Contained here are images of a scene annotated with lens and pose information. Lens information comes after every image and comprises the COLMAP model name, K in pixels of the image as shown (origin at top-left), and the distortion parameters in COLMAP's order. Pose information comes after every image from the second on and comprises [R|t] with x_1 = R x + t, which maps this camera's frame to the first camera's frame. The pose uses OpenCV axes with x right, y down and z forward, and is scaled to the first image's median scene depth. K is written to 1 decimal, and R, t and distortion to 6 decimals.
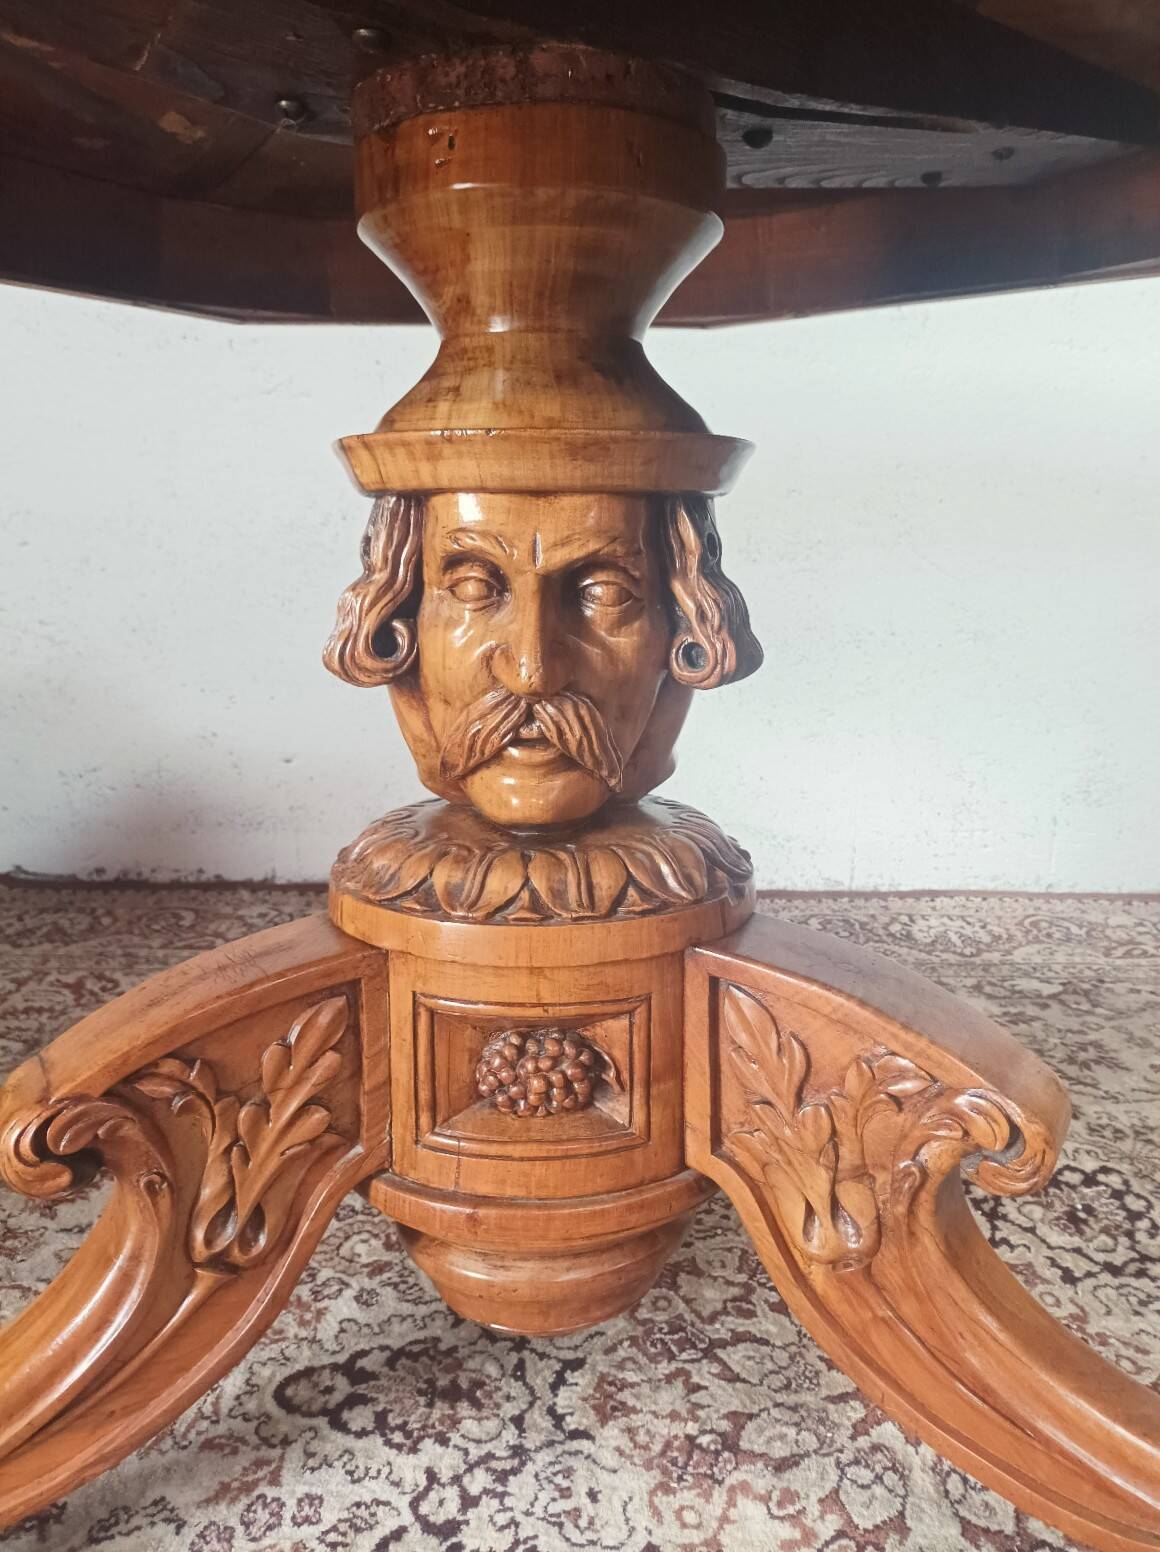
lens RADIAL K [[1151.5, 0, 581.0], [0, 1151.5, 795.4], [0, 0, 1]] dist [0.004818, -0.004664]
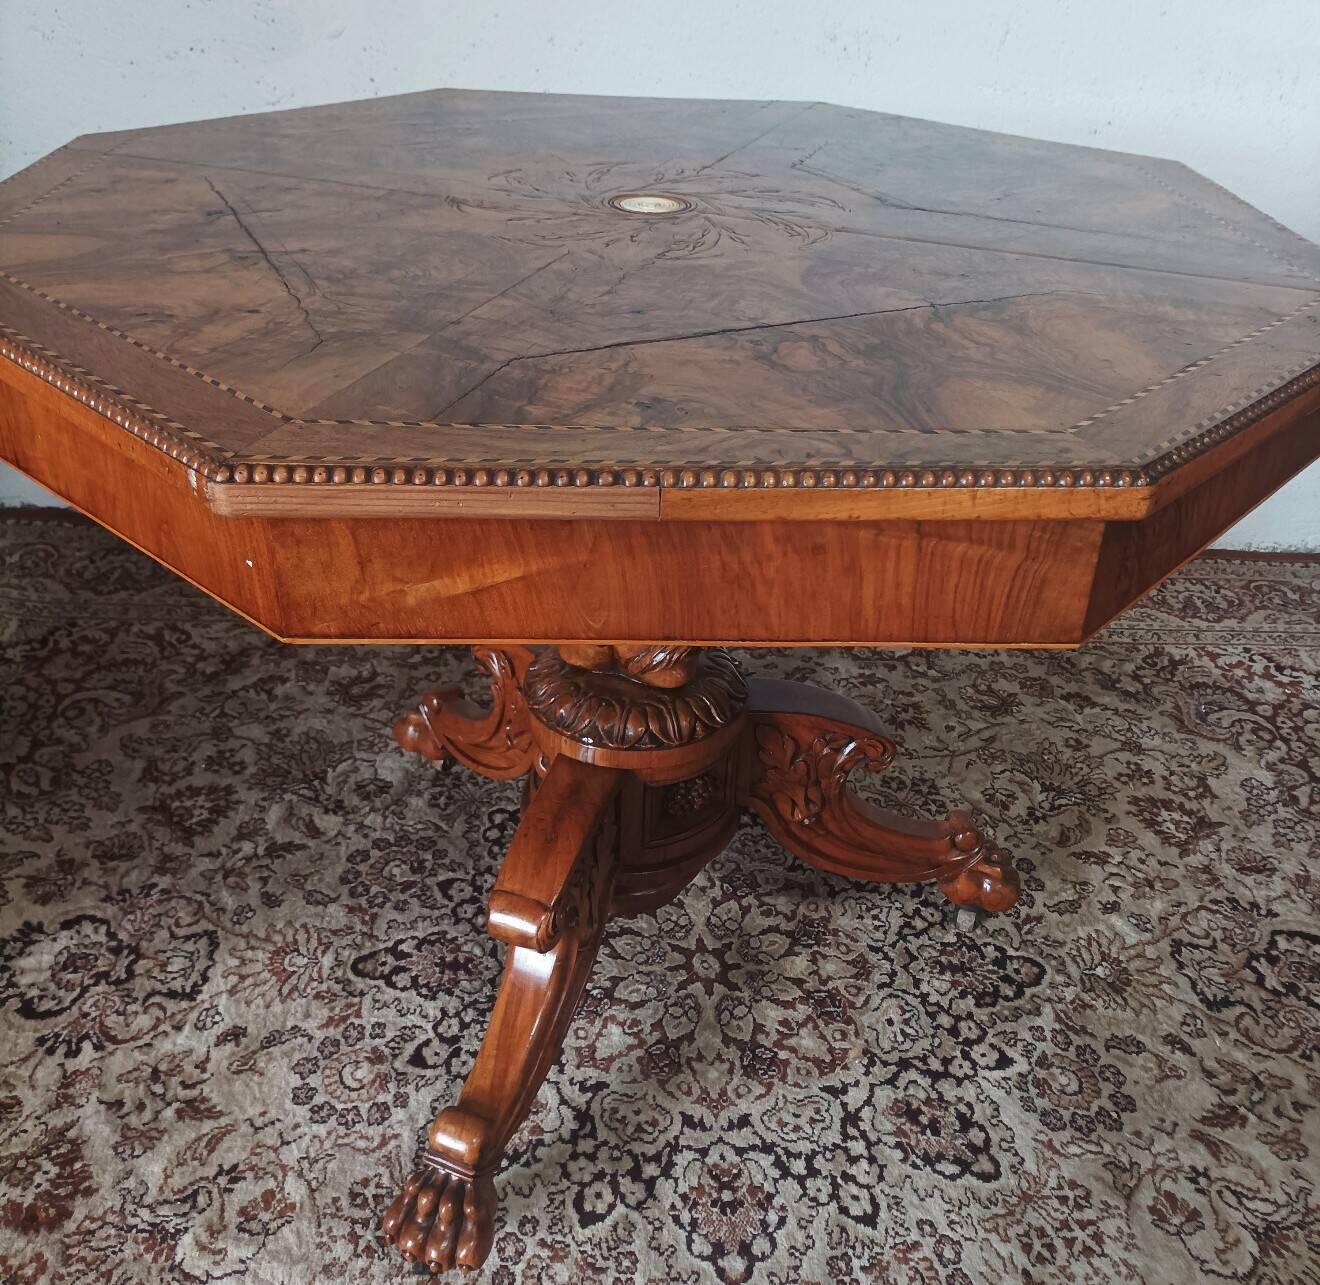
lens RADIAL K [[1222.4, 0, 644.7], [0, 1222.4, 603.8], [0, 0, 1]] dist [0.012736, 0.000000]
pose [[0.998722, 0.015078, 0.048247, 0.072810], [-0.028366, 0.957196, 0.288046, -0.510432], [-0.041839, -0.289046, 0.956401, -0.585702]]
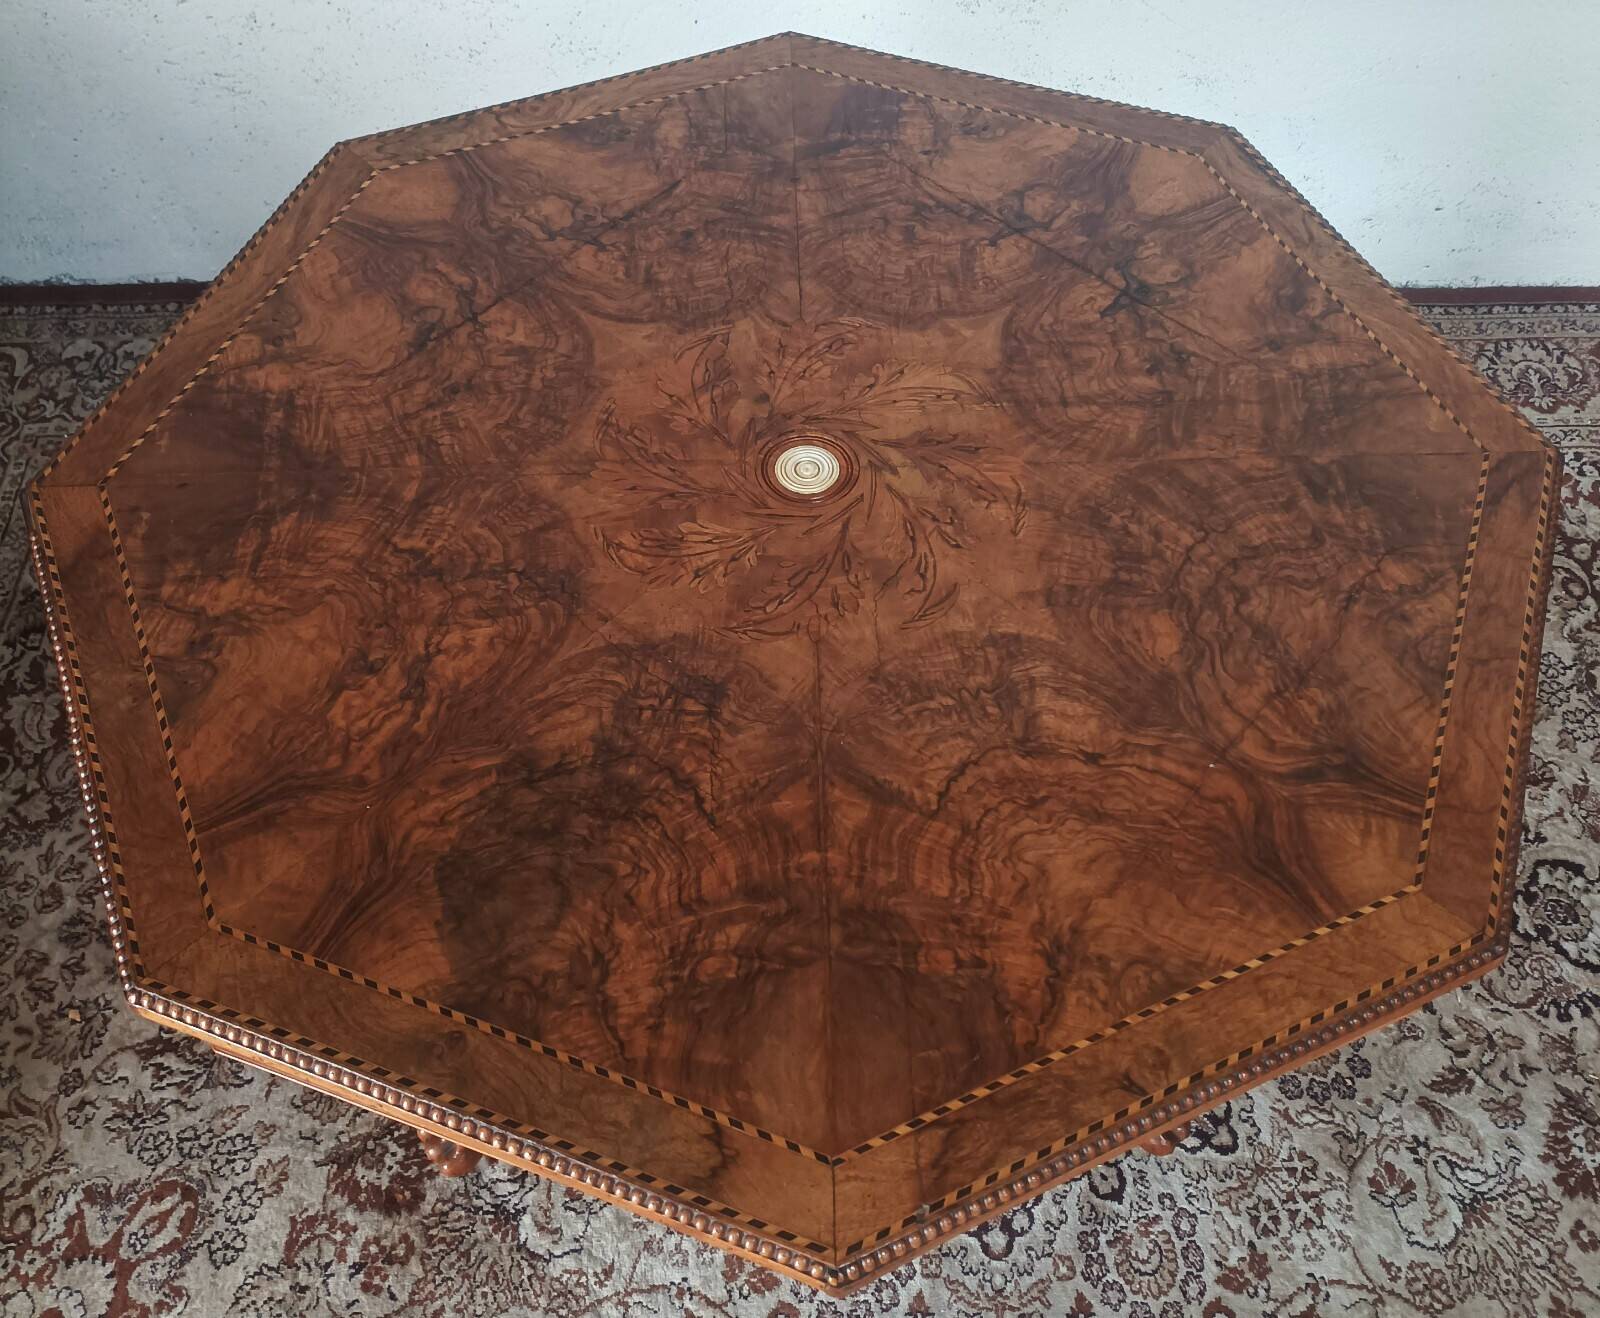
lens RADIAL K [[1497.7, 0, 818.8], [0, 1497.7, 532.5], [0, 0, 1]] dist [0.017802, 0.000000]
pose [[0.999799, -0.016501, 0.011415, 0.013581], [0.006467, 0.803547, 0.595206, -1.287600], [-0.018994, -0.595012, 0.803492, -0.508623]]
